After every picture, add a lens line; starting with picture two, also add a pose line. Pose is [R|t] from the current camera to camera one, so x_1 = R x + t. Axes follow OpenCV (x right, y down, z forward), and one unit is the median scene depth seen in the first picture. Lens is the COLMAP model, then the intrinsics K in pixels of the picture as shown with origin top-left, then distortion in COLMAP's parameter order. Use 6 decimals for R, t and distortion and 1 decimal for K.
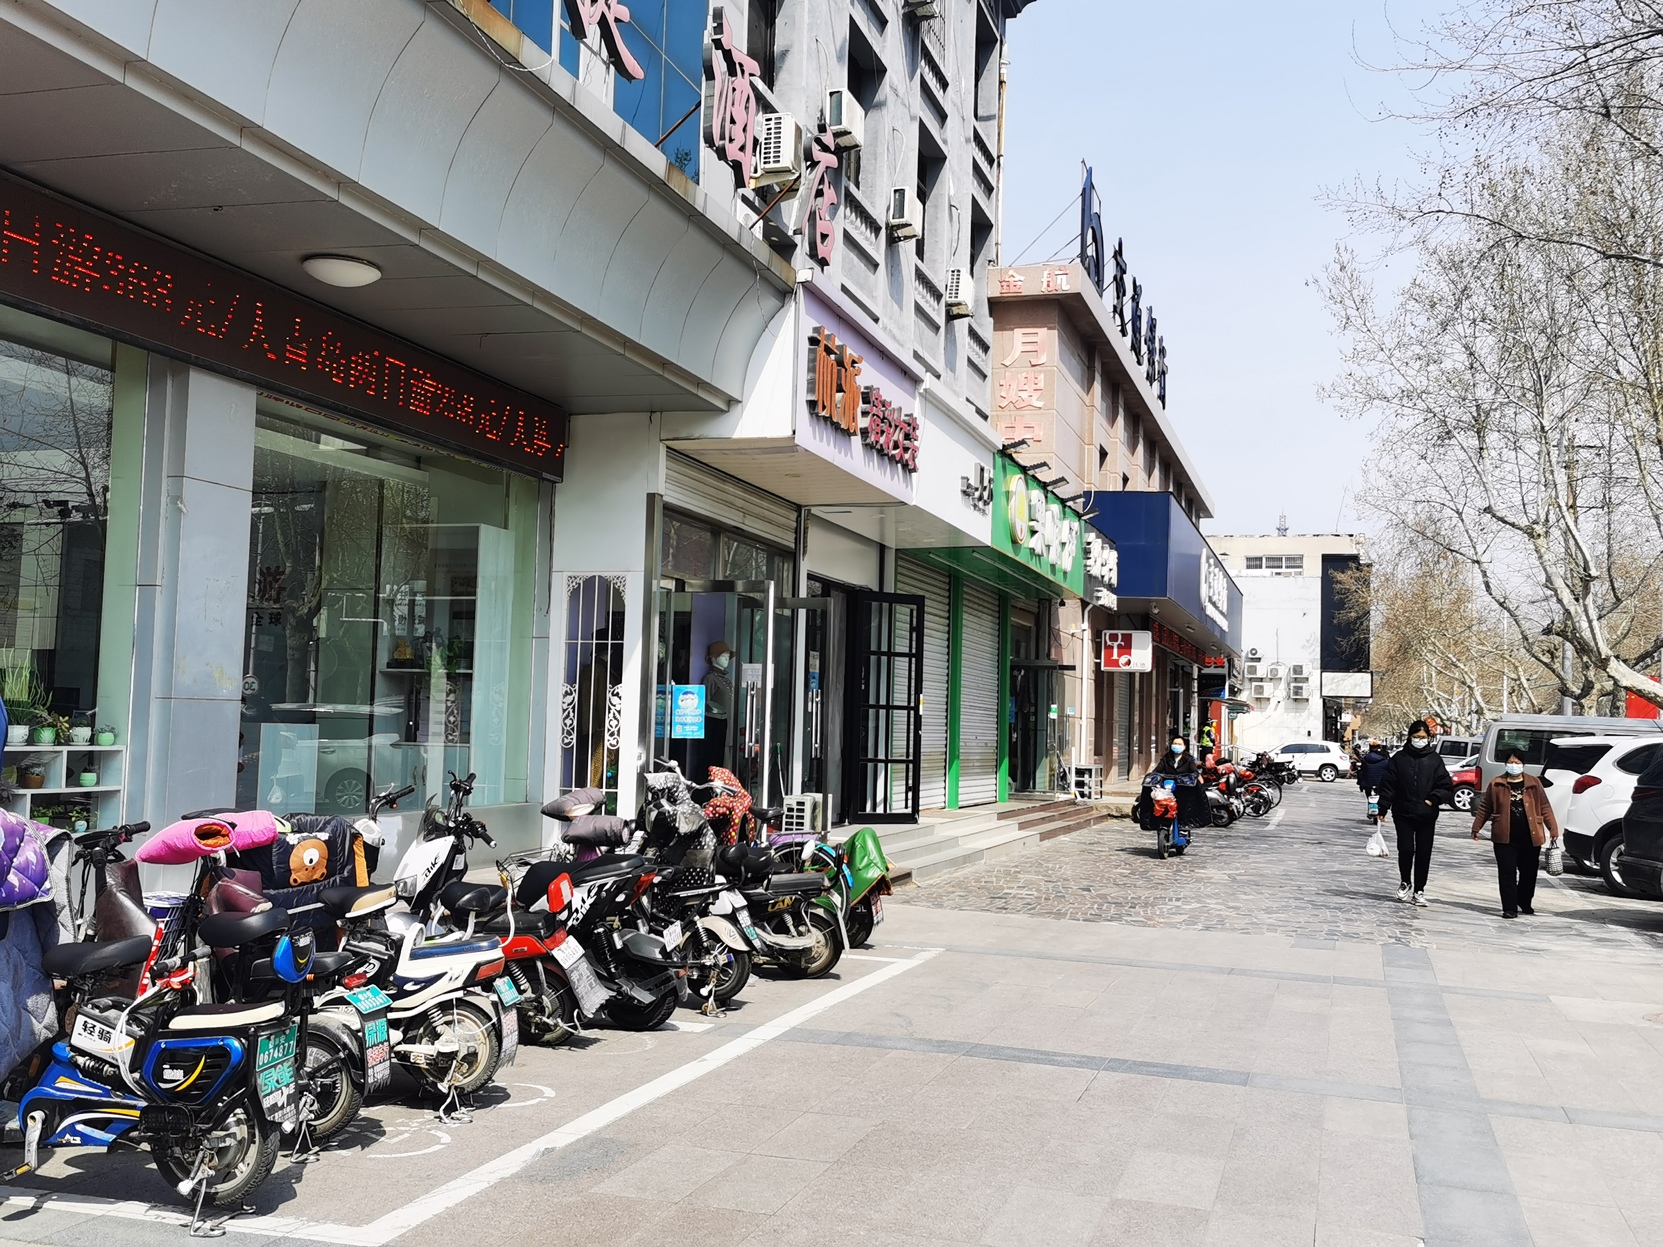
lens RADIAL K [[1601.8, 0, 831.5], [0, 1601.8, 623.5], [0, 0, 1]] dist [0.004524, 0.004041]
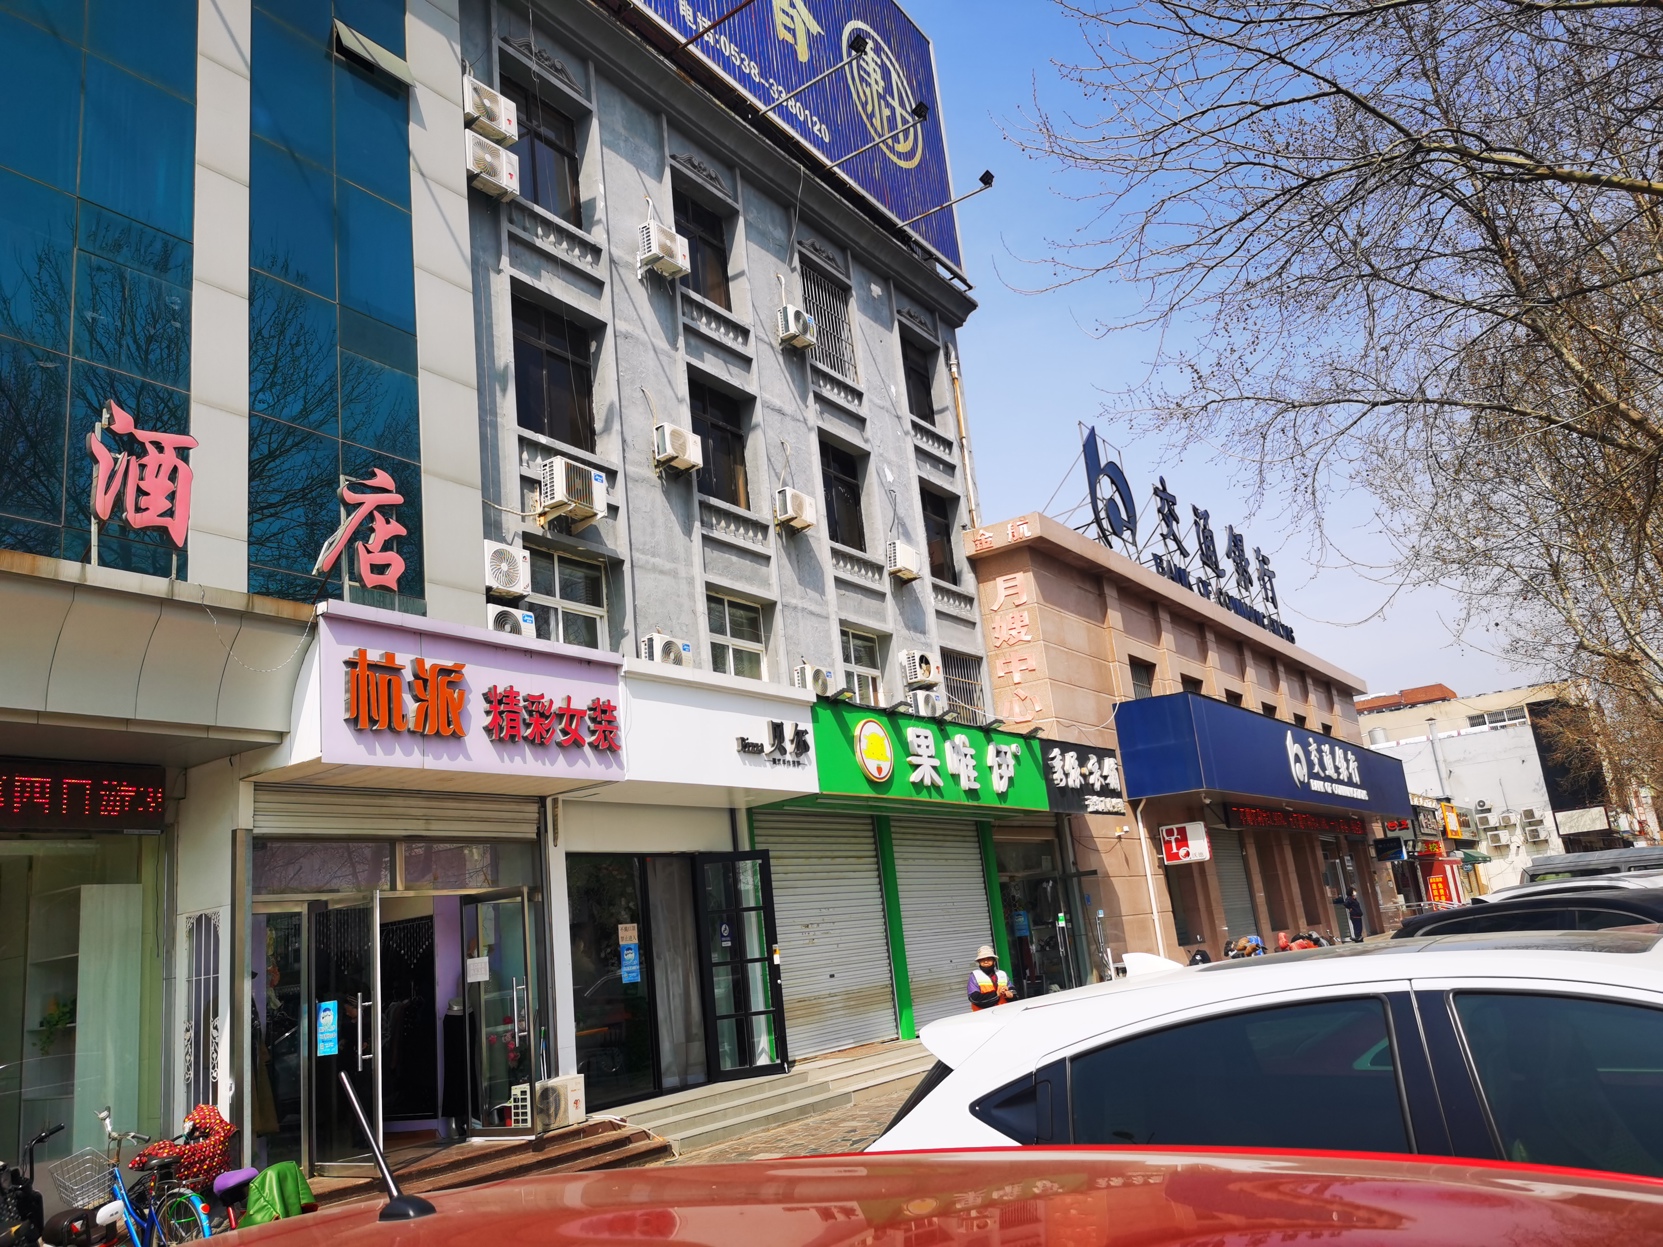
lens RADIAL K [[1266.7, 0, 831.5], [0, 1266.7, 623.5], [0, 0, 1]] dist [0.105708, -0.170794]
pose [[0.950397, -0.198006, -0.239871, 0.217270], [0.152647, 0.968860, -0.194958, 0.005933], [0.271005, 0.148672, 0.951027, 0.114759]]
